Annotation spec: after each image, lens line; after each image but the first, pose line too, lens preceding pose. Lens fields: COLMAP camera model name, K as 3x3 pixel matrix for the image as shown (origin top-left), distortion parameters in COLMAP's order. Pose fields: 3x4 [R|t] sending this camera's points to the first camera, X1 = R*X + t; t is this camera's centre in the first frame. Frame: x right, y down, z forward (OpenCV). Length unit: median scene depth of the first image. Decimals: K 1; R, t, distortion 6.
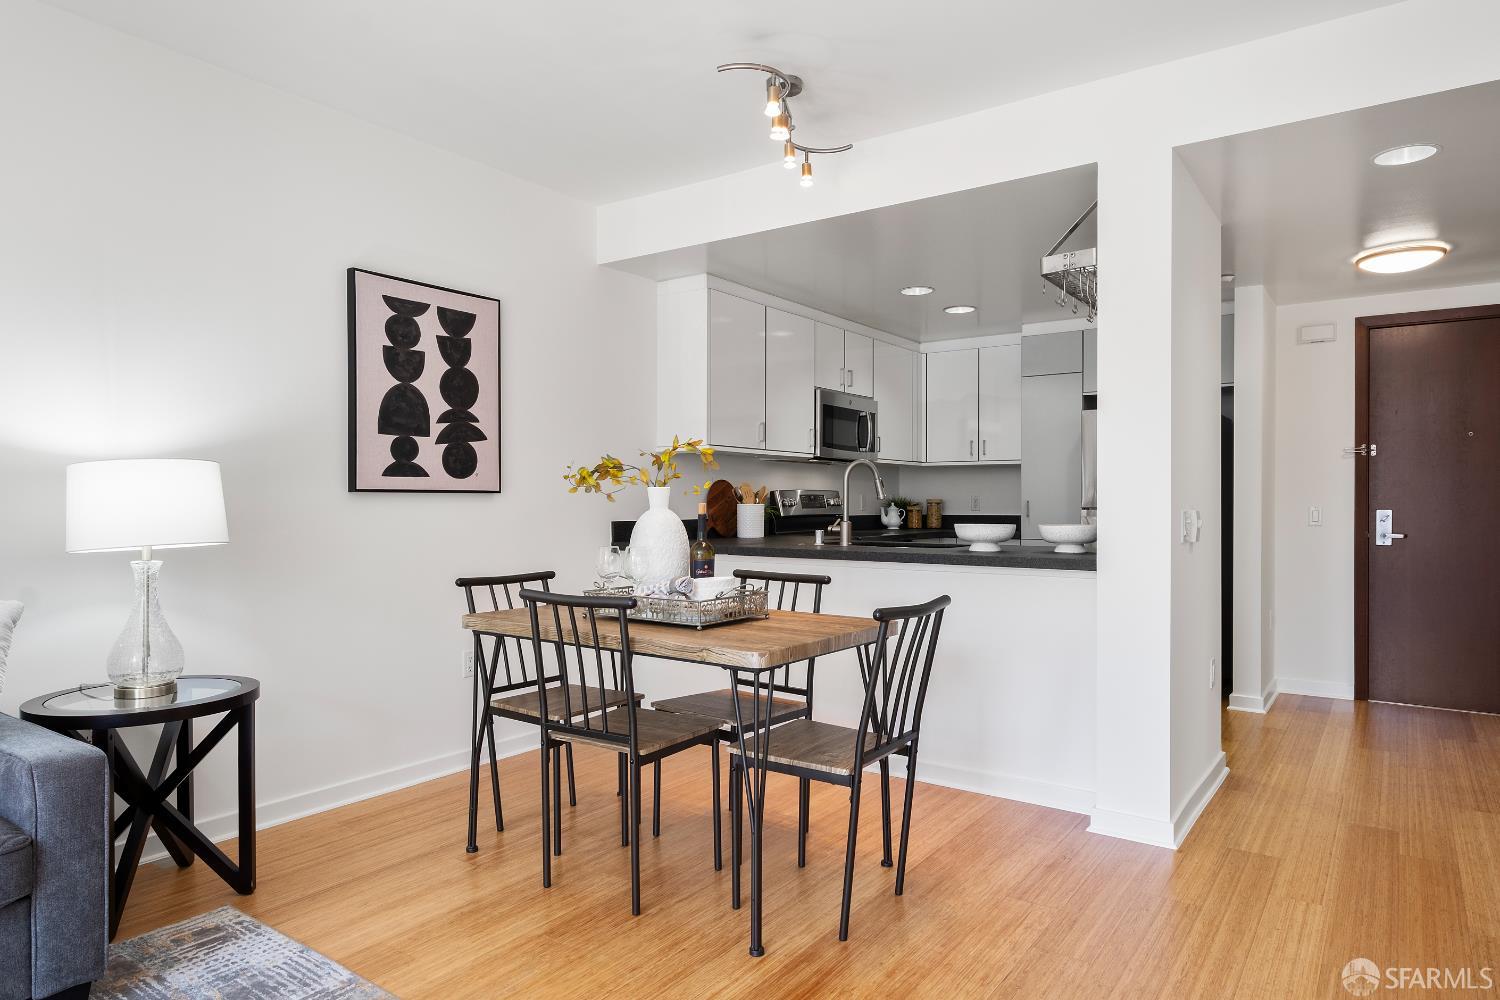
lens RADIAL K [[921.7, 0, 752.6], [0, 921.7, 508.3], [0, 0, 1]] dist [-0.003460, 0.002605]
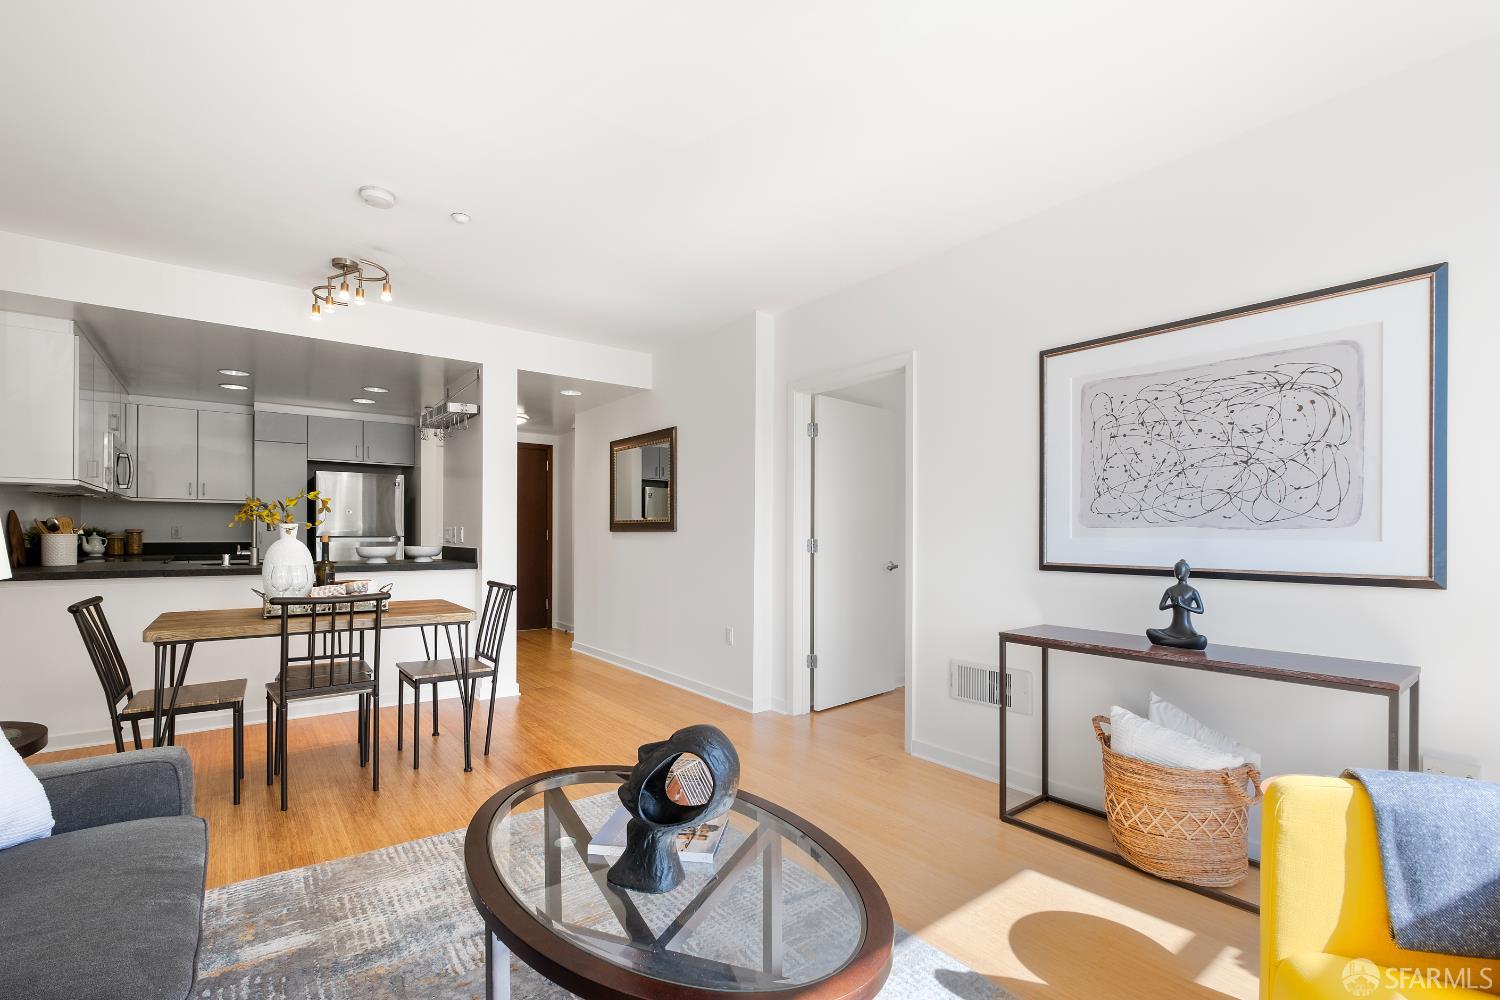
lens RADIAL K [[670.6, 0, 751.7], [0, 670.6, 534.4], [0, 0, 1]] dist [-0.002090, -0.000485]
pose [[0.288644, -0.001763, 0.957435, -0.751654], [0.002355, 0.999997, 0.001132, -0.004994], [-0.957434, 0.001928, 0.288647, 0.020815]]
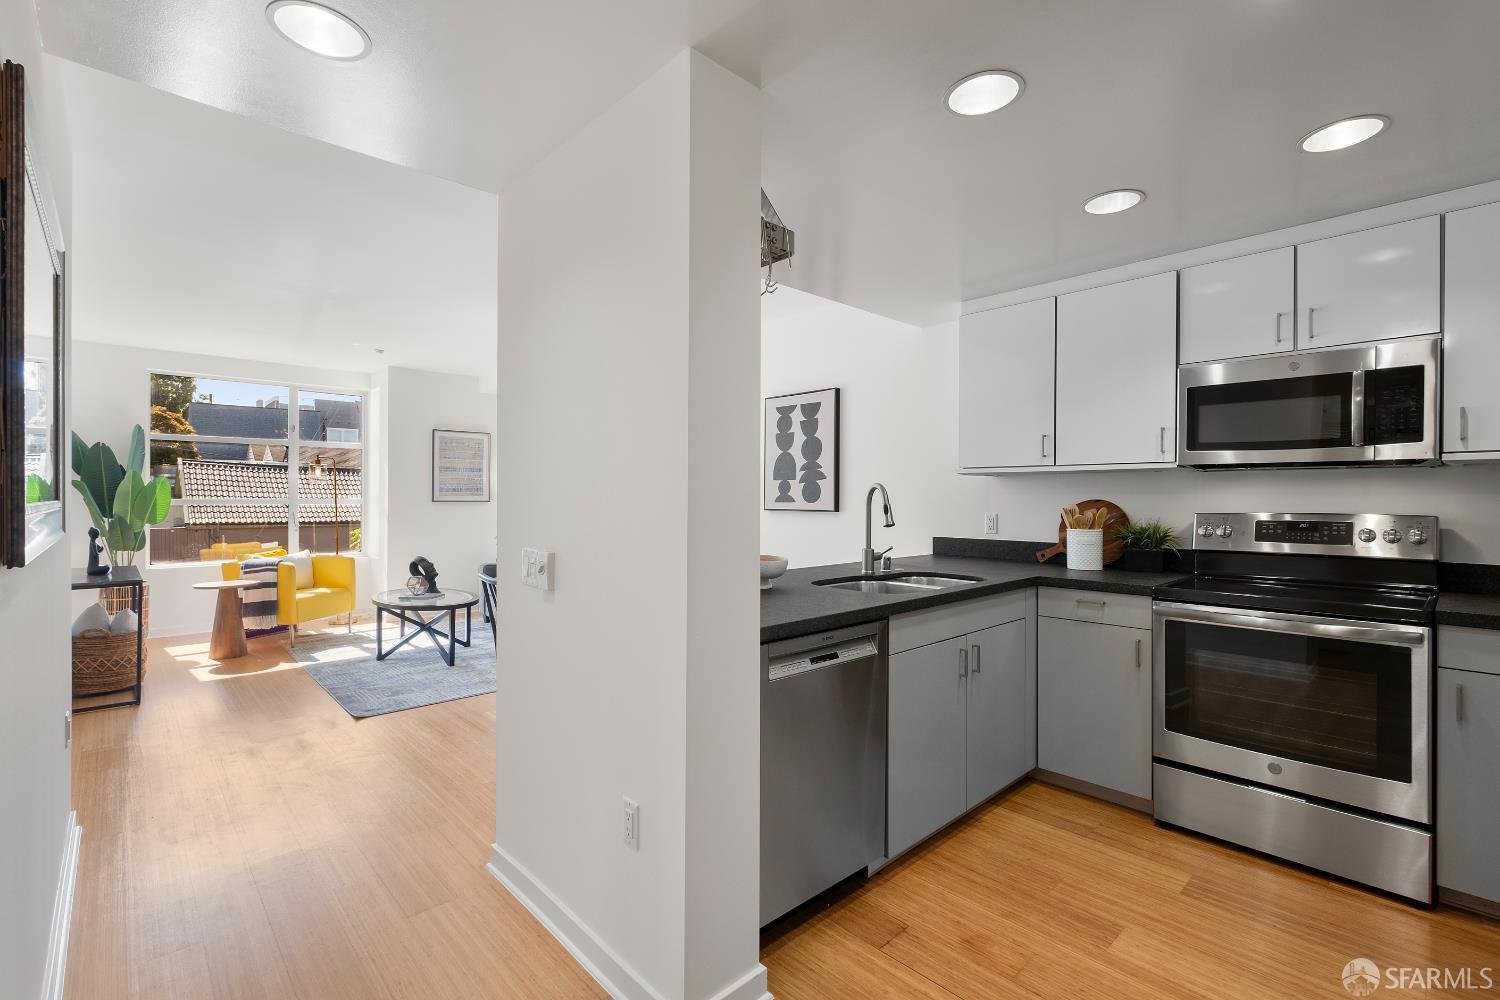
lens RADIAL K [[671.0, 0, 751.9], [0, 671.0, 499.9], [0, 0, 1]] dist [-0.000389, -0.000136]
pose [[-0.197701, 0.002290, -0.980260, 0.965222], [-0.010505, 0.999935, 0.004455, -0.045141], [0.980206, 0.011179, -0.197664, 1.216652]]
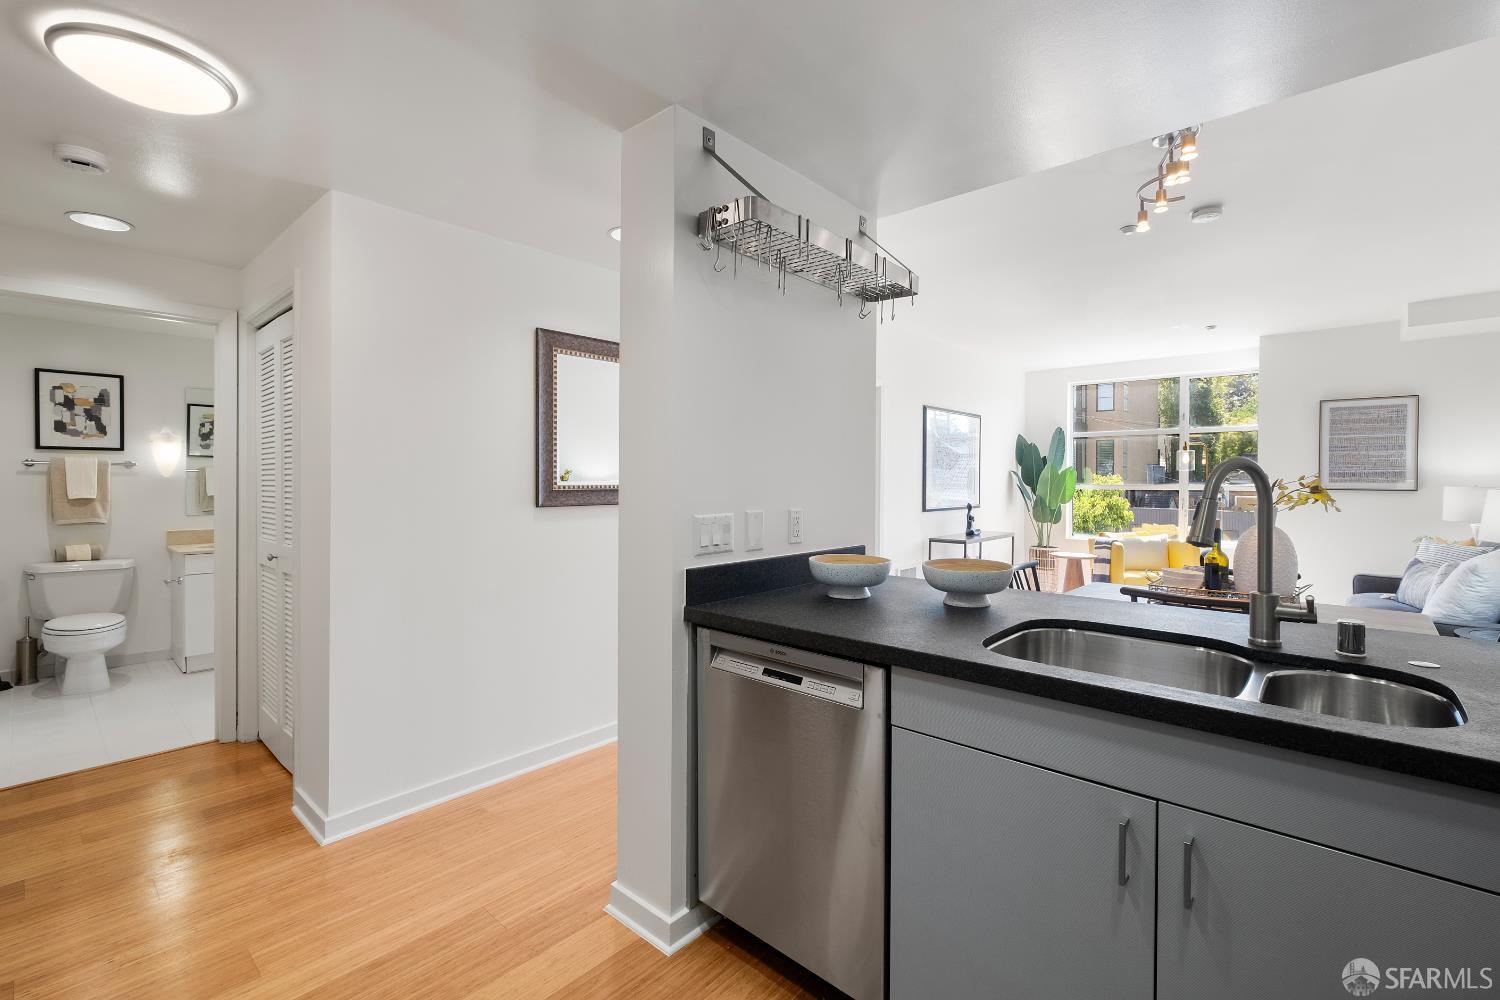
lens RADIAL K [[657.1, 0, 757.0], [0, 657.1, 484.5], [0, 0, 1]] dist [-0.001505, -0.000439]
pose [[-0.993540, -0.004398, 0.113397, 0.376633], [-0.002759, 0.999890, 0.014603, -0.051982], [-0.113449, 0.014196, -0.993442, 1.619599]]
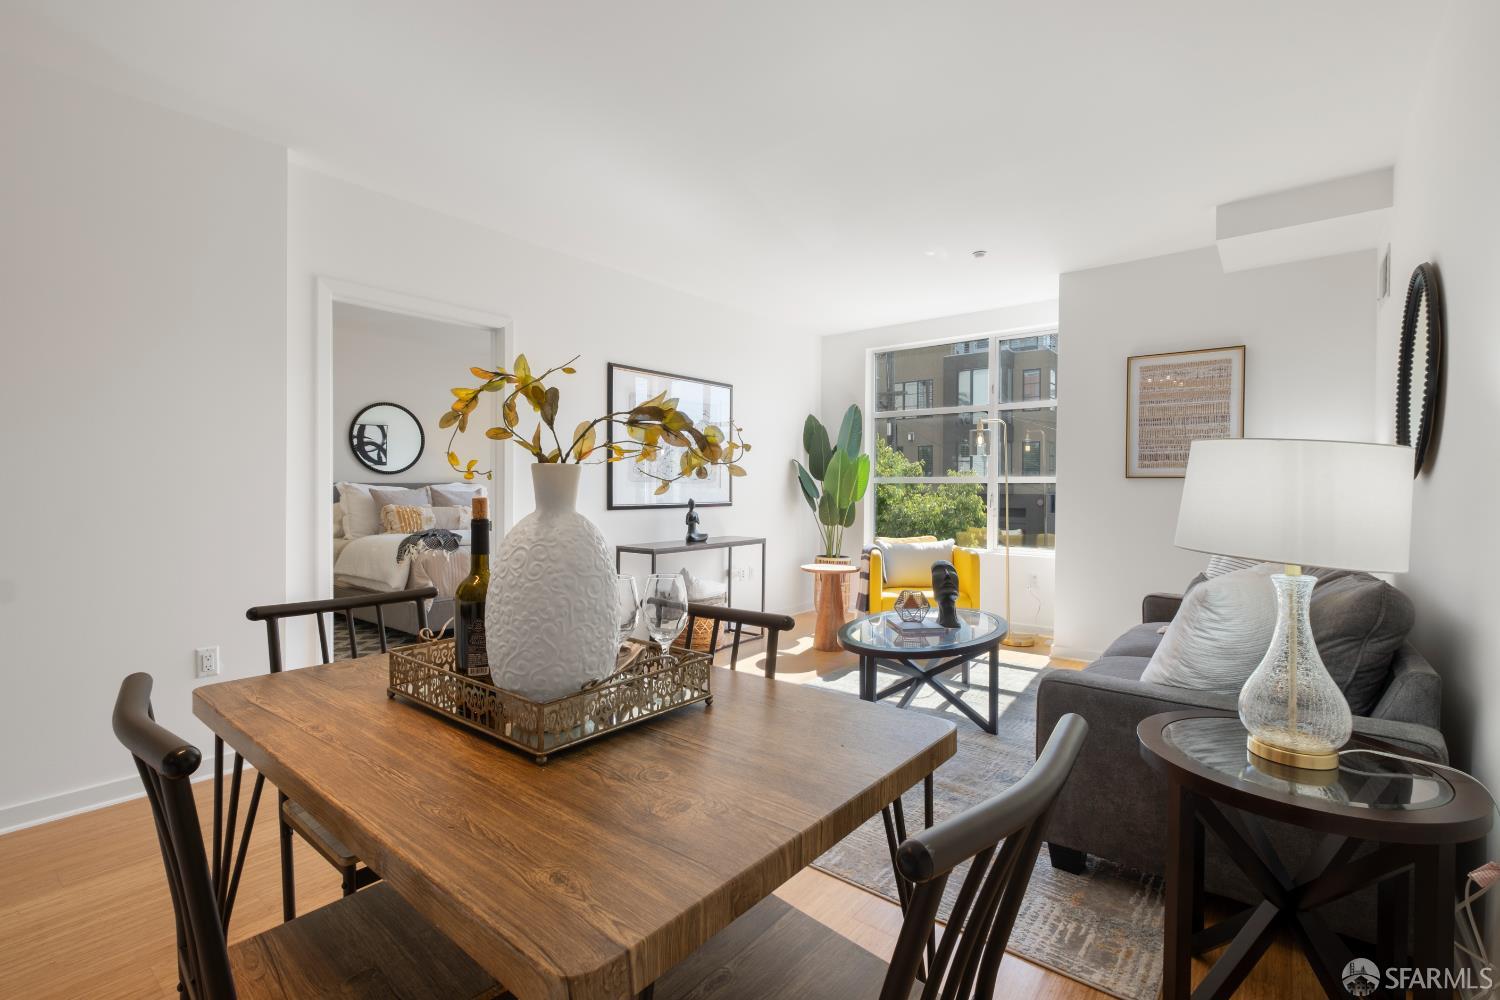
lens RADIAL K [[678.0, 0, 750.2], [0, 678.0, 493.6], [0, 0, 1]] dist [0.001901, 0.000055]
pose [[-0.998286, -0.004201, 0.058365, -0.186059], [-0.003229, 0.999855, 0.016733, -0.011041], [-0.058427, 0.016516, -0.998155, 1.144825]]
